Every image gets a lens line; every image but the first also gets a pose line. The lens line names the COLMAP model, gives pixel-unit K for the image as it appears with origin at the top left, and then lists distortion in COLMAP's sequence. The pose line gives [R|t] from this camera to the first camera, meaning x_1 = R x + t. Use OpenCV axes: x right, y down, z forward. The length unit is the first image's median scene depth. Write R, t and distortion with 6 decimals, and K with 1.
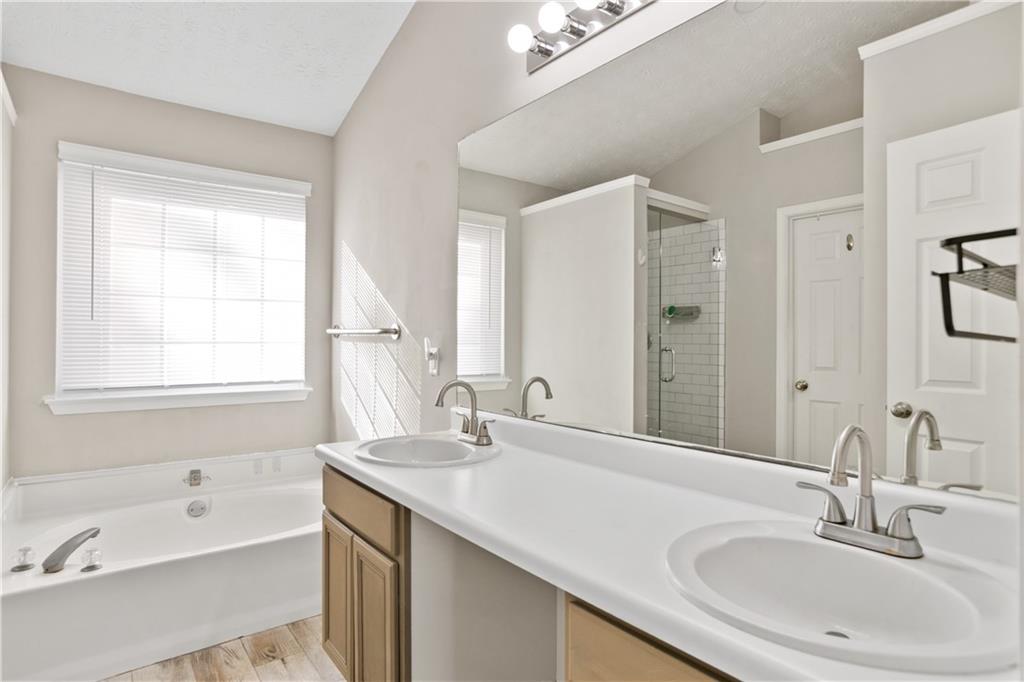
lens RADIAL K [[556.2, 0, 513.0], [0, 556.2, 340.7], [0, 0, 1]] dist [-0.047136, 0.022868]
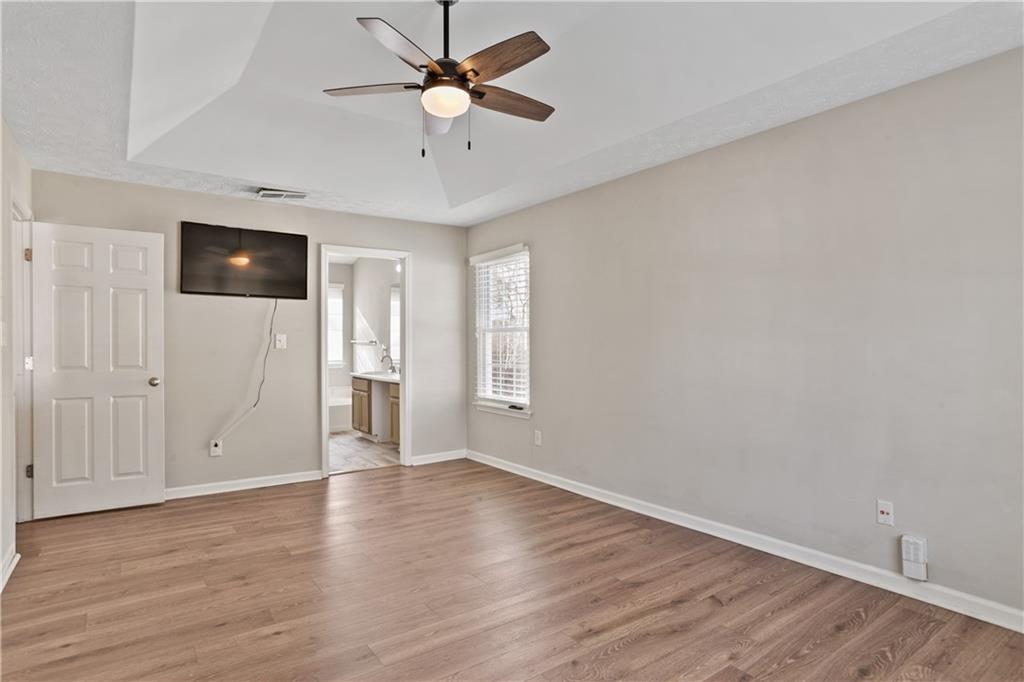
lens RADIAL K [[556.2, 0, 512.4], [0, 556.2, 342.2], [0, 0, 1]] dist [-0.047136, 0.022868]
pose [[0.999671, -0.005200, -0.025111, 0.606527], [0.005141, 0.999984, -0.002445, -0.004742], [0.025124, 0.002315, 0.999682, -1.971158]]
